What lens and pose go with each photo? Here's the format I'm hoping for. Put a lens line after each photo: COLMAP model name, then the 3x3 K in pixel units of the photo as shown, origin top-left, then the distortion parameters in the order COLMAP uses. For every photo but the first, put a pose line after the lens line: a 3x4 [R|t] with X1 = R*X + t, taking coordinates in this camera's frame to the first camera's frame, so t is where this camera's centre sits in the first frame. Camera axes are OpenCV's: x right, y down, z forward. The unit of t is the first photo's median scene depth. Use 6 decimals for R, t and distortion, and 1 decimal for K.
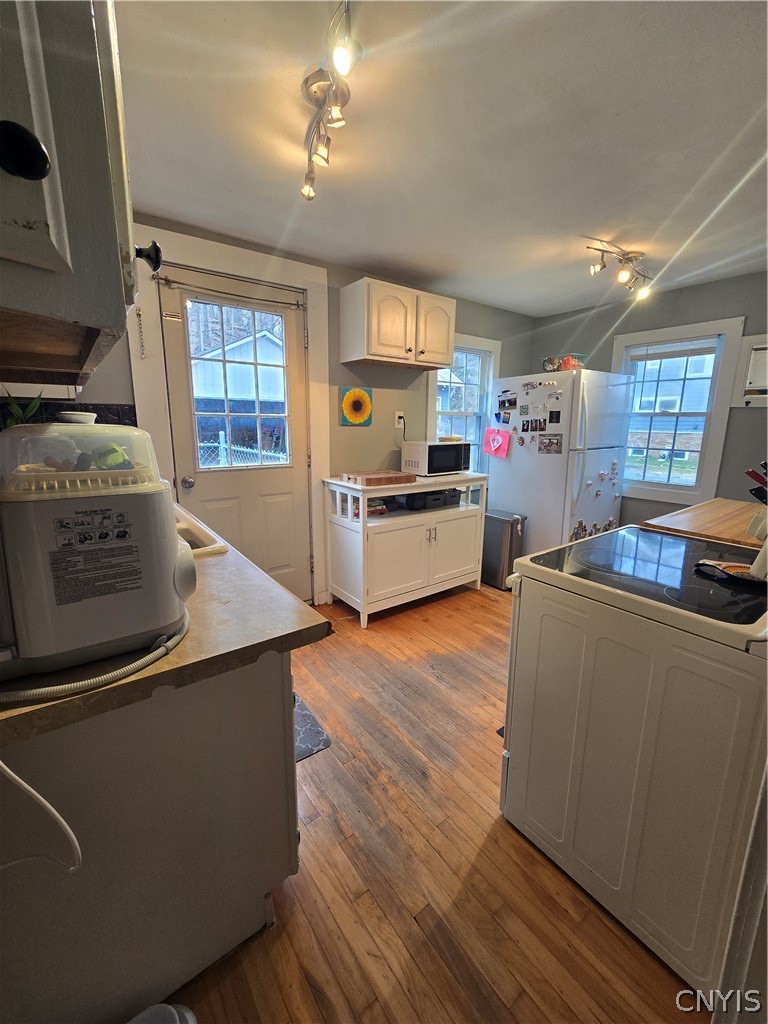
lens RADIAL K [[418.9, 0, 389.7], [0, 418.9, 509.5], [0, 0, 1]] dist [-0.006555, 0.001440]
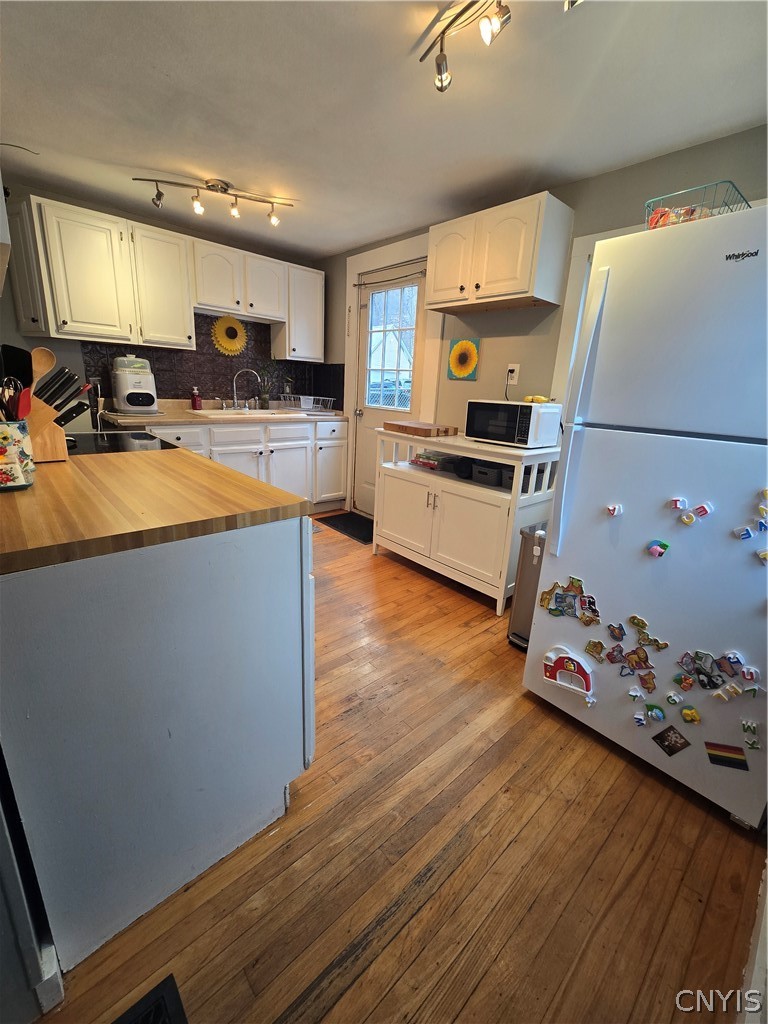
lens RADIAL K [[418.9, 0, 386.8], [0, 418.9, 508.9], [0, 0, 1]] dist [-0.006555, 0.001440]
pose [[0.086081, 0.275108, -0.957552, 0.938571], [-0.261294, 0.933710, 0.244768, -0.114671], [0.961413, 0.229133, 0.152259, 0.767392]]
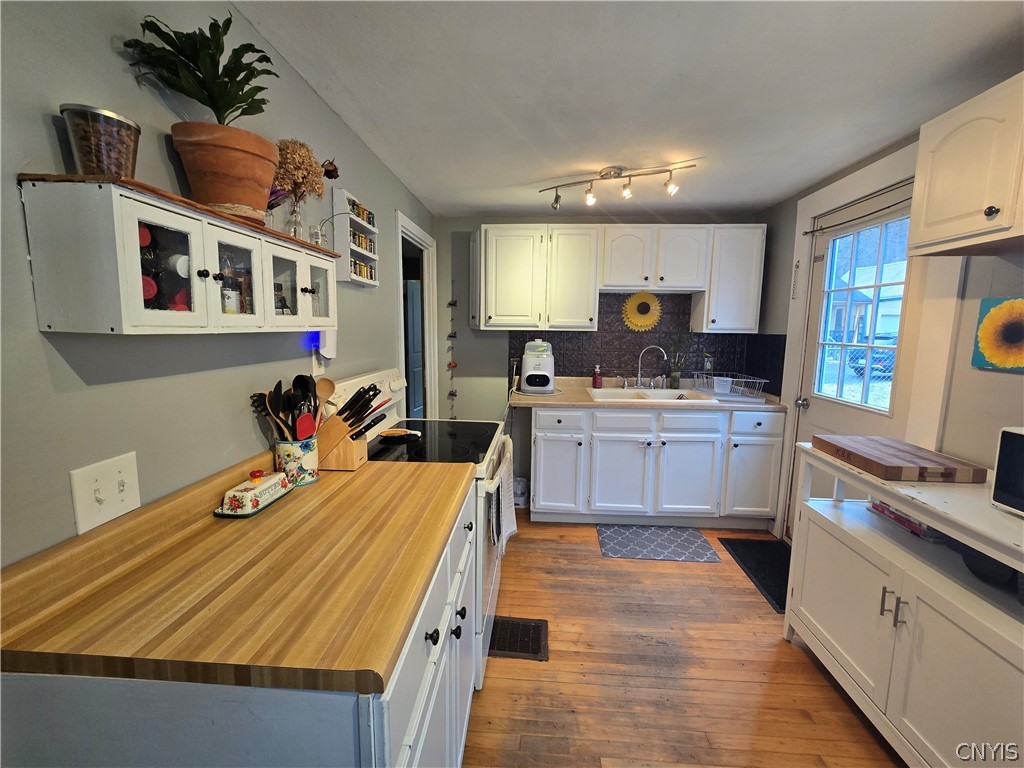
lens RADIAL K [[418.9, 0, 509.7], [0, 418.9, 380.7], [0, 0, 1]] dist [-0.006555, 0.001440]
pose [[-0.656842, 0.079226, -0.749855, 0.693402], [-0.175843, 0.950951, 0.254504, -0.215819], [0.733238, 0.299026, -0.610692, 0.886438]]
